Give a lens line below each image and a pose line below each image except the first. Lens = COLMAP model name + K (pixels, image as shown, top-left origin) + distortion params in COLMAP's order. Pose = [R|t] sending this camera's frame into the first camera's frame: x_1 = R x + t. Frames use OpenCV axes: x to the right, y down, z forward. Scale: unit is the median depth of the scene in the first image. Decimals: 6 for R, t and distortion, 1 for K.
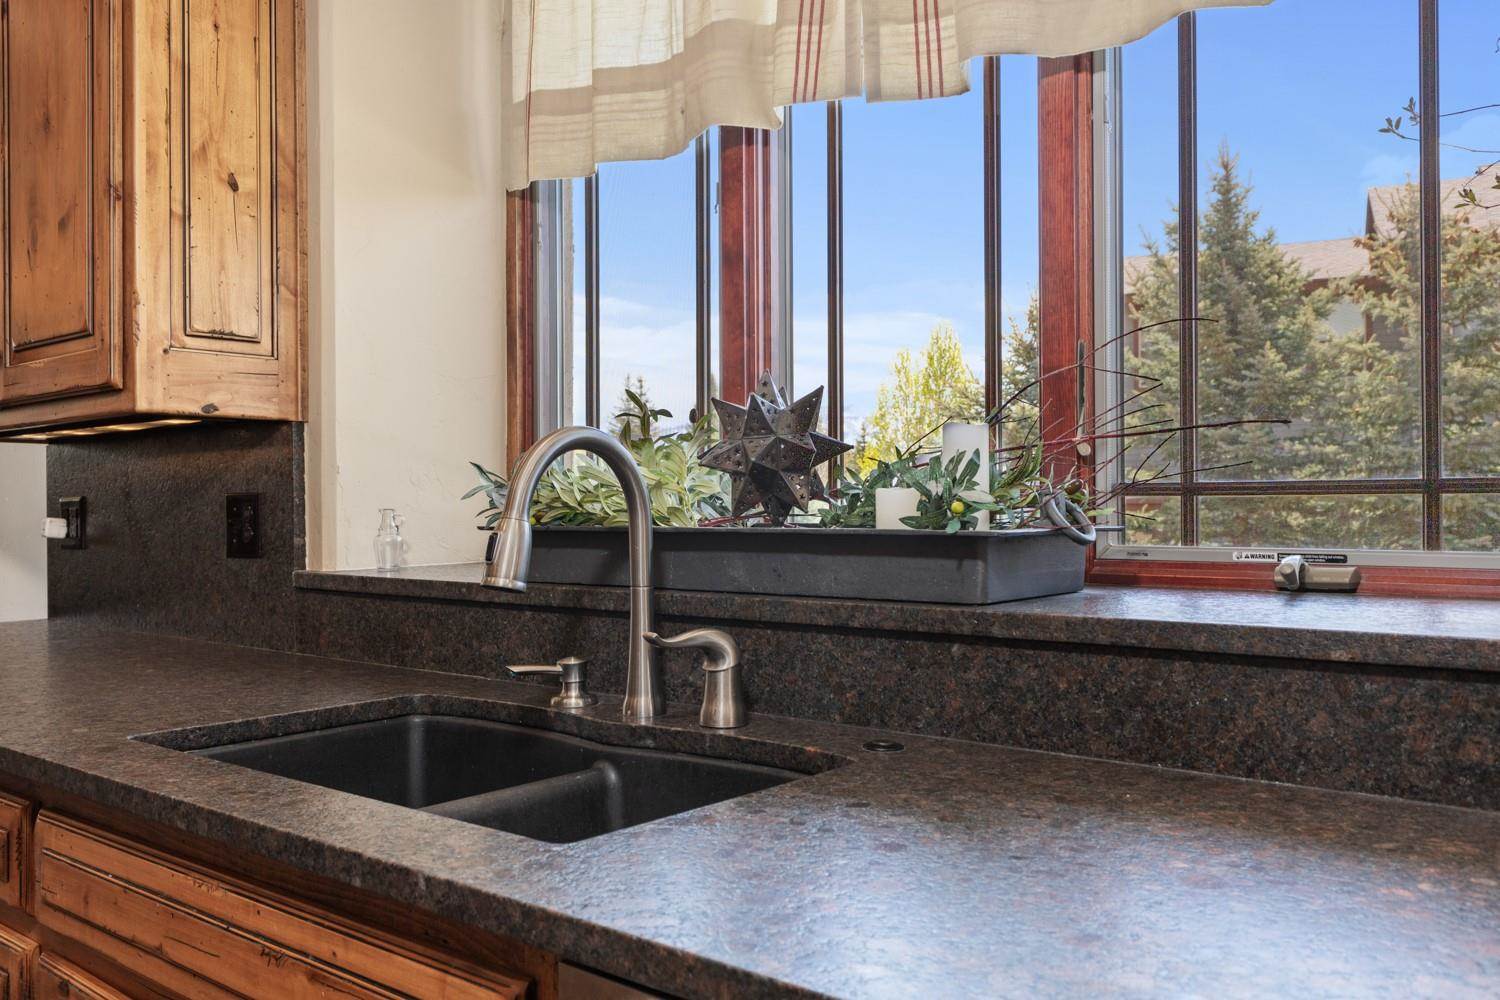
lens RADIAL K [[1276.6, 0, 750.0], [0, 1276.6, 500.0], [0, 0, 1]] dist [0.000984, 0.000558]
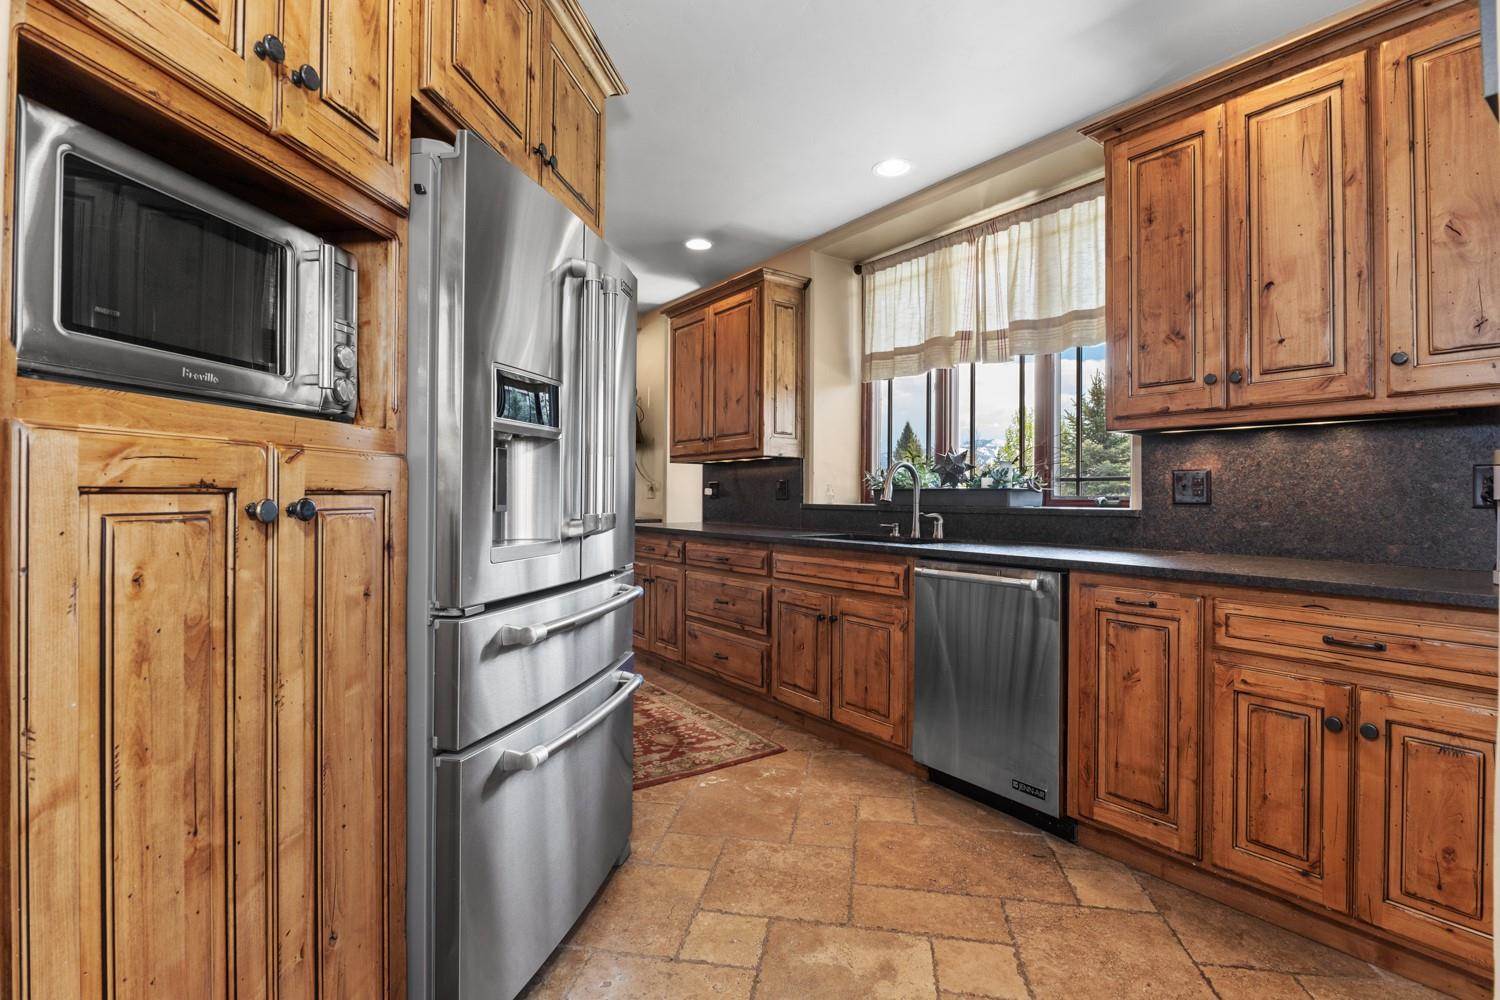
lens RADIAL K [[705.3, 0, 750.0], [0, 705.3, 500.0], [0, 0, 1]] dist [-0.000638, -0.000073]
pose [[0.970137, 0.014618, -0.242117, -0.042843], [-0.012306, 0.999863, 0.011061, 0.029798], [0.242246, -0.007752, 0.970184, -0.852420]]
